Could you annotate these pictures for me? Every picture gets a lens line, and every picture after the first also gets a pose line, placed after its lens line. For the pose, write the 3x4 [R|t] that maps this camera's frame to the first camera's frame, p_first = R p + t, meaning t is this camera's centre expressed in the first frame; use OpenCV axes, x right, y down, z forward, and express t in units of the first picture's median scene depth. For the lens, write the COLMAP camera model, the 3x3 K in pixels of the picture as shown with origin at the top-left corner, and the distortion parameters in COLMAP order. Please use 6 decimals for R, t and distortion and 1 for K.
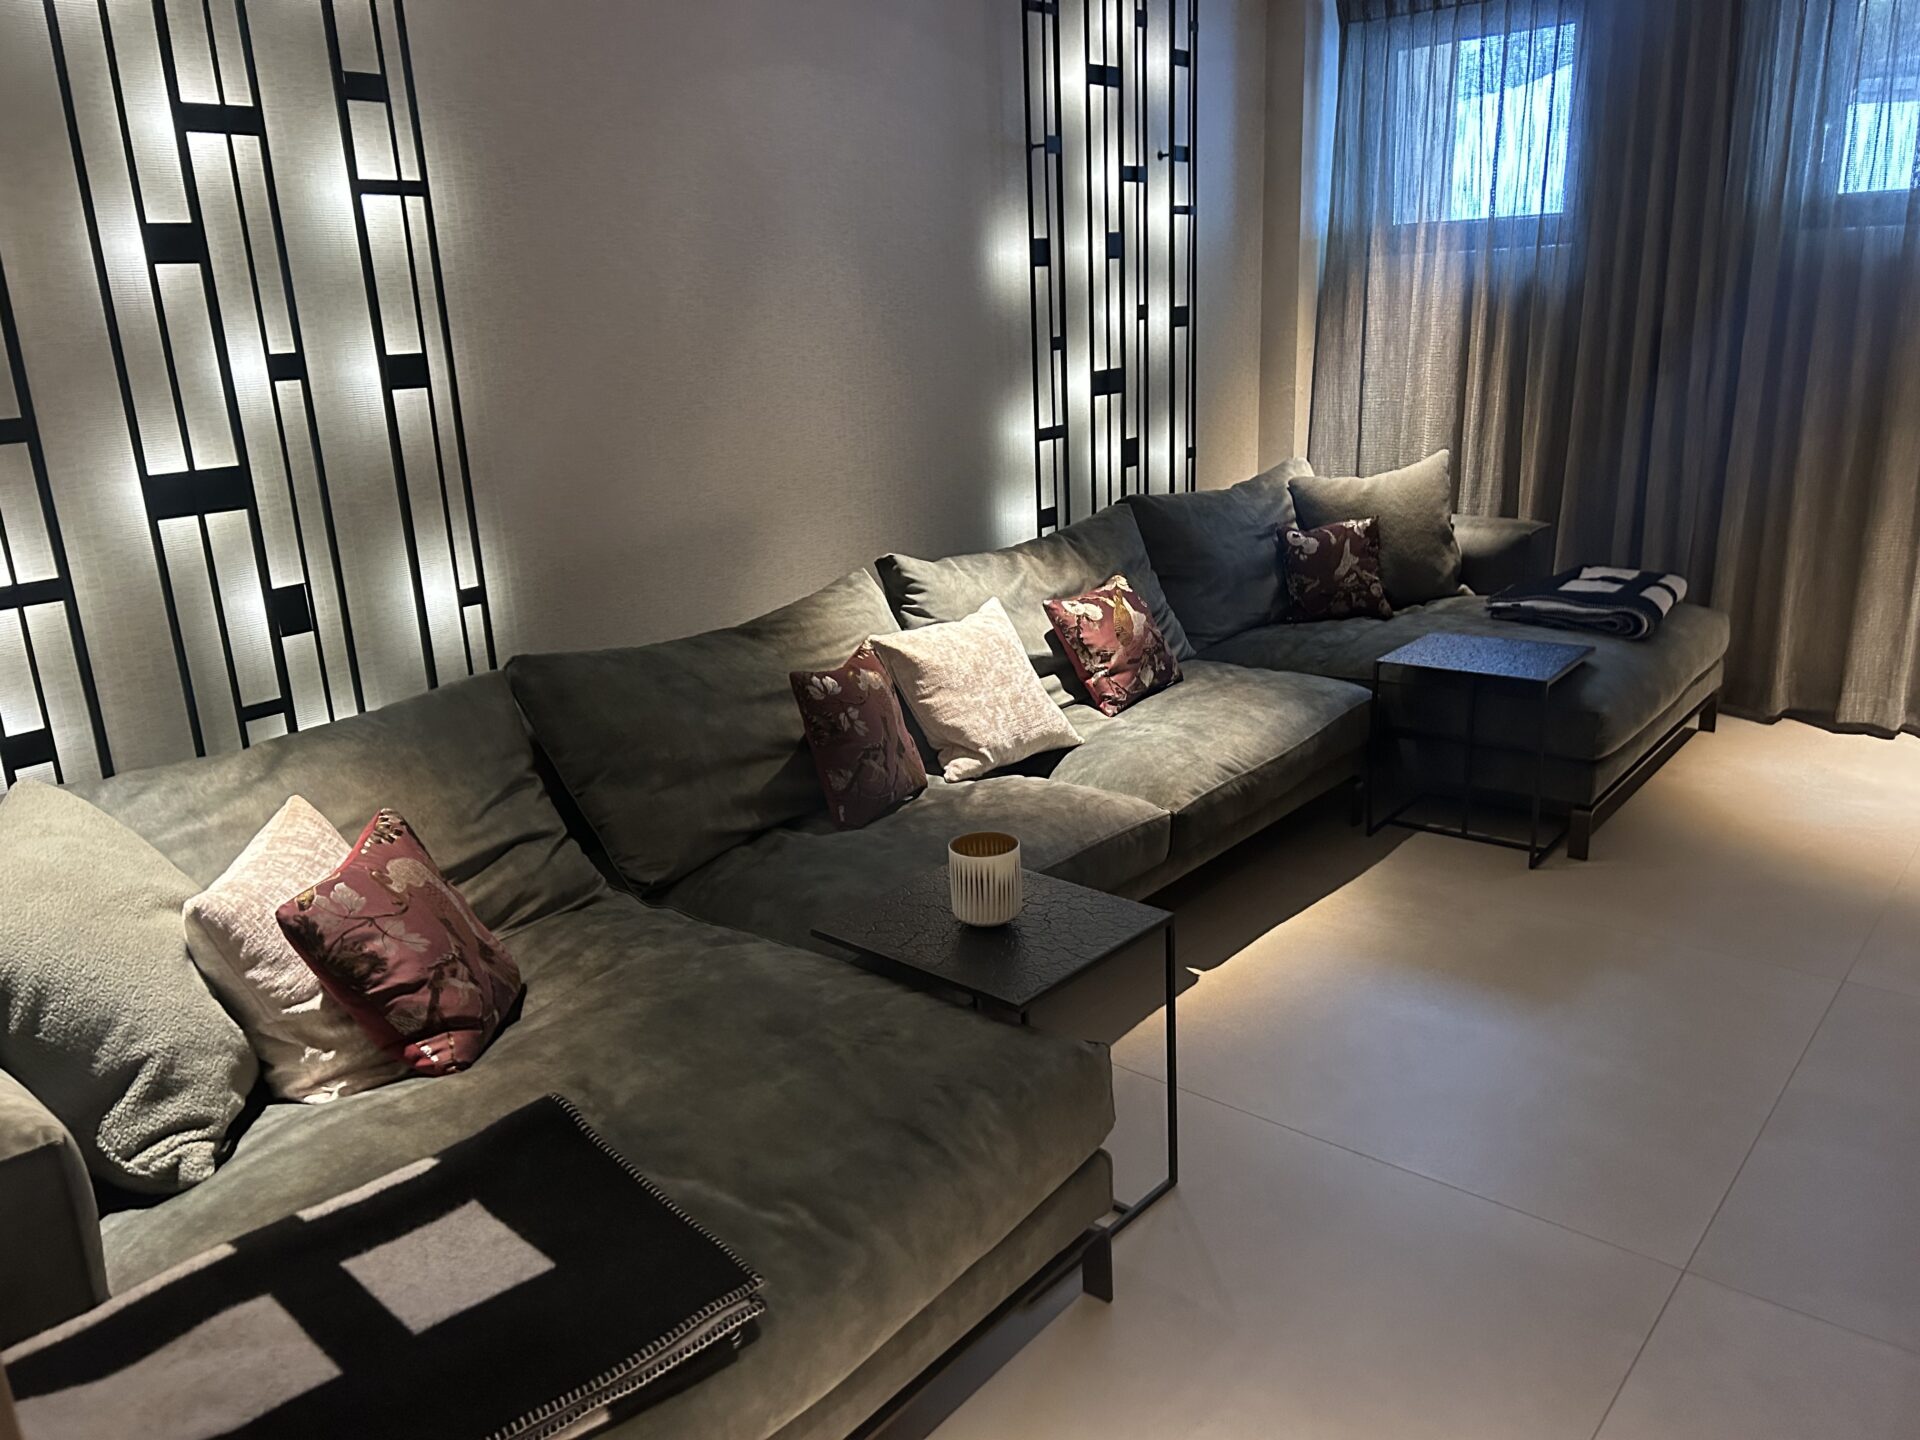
lens RADIAL K [[1399.1, 0, 963.7], [0, 1399.1, 723.0], [0, 0, 1]] dist [-0.037038, 0.004288]
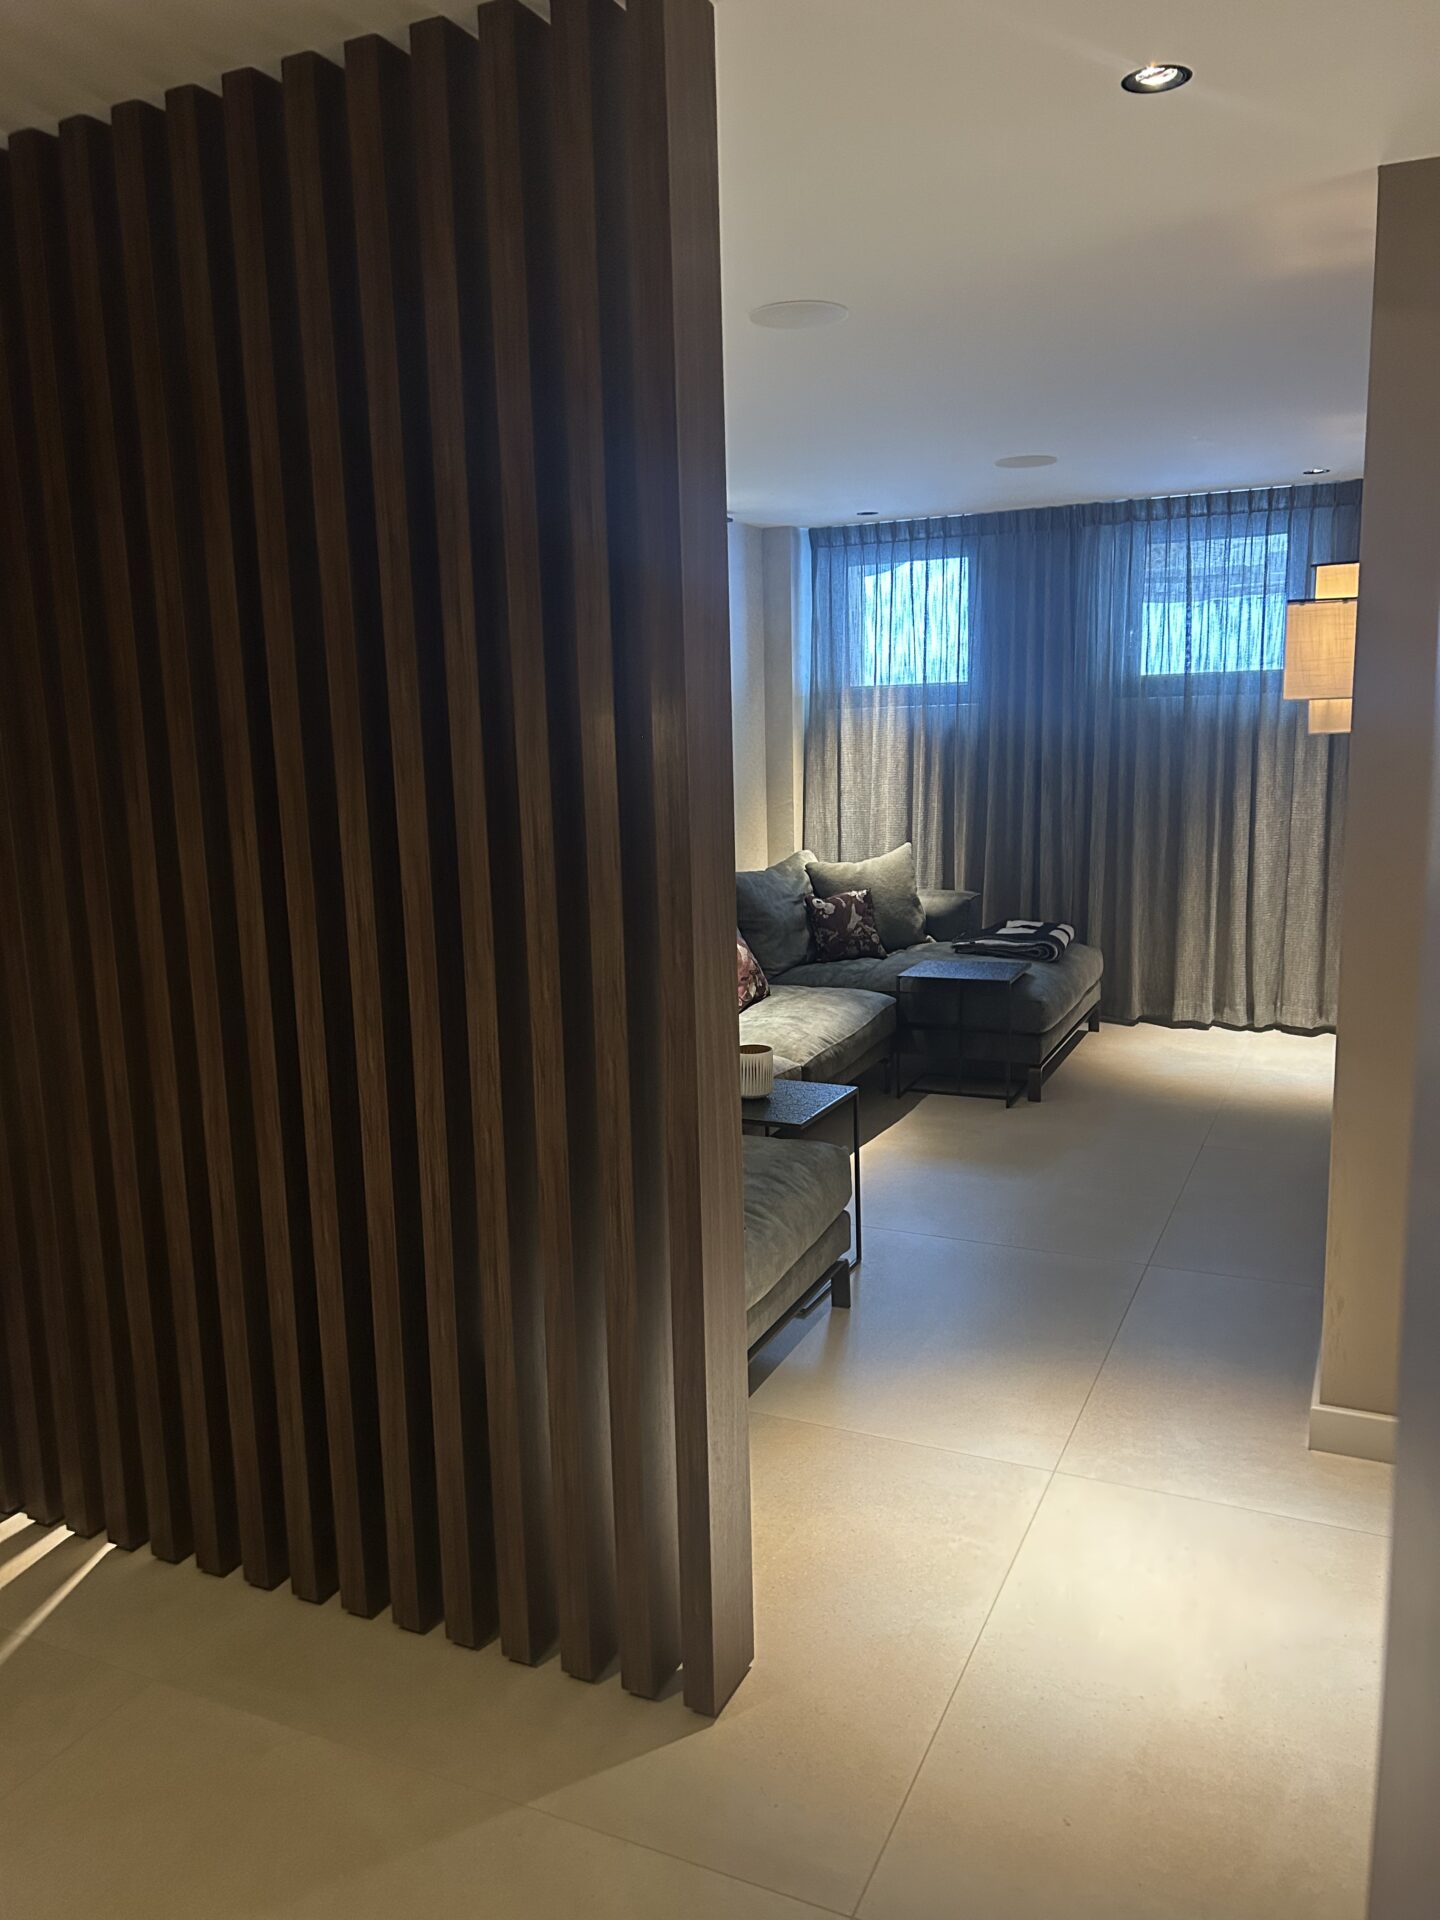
lens RADIAL K [[1399.1, 0, 719.2], [0, 1399.1, 964.3], [0, 0, 1]] dist [-0.037038, 0.004288]
pose [[0.962034, -0.025460, 0.271739, -0.241582], [0.061719, 0.990142, -0.125734, 0.098763], [-0.265859, 0.137732, 0.954122, -0.307237]]
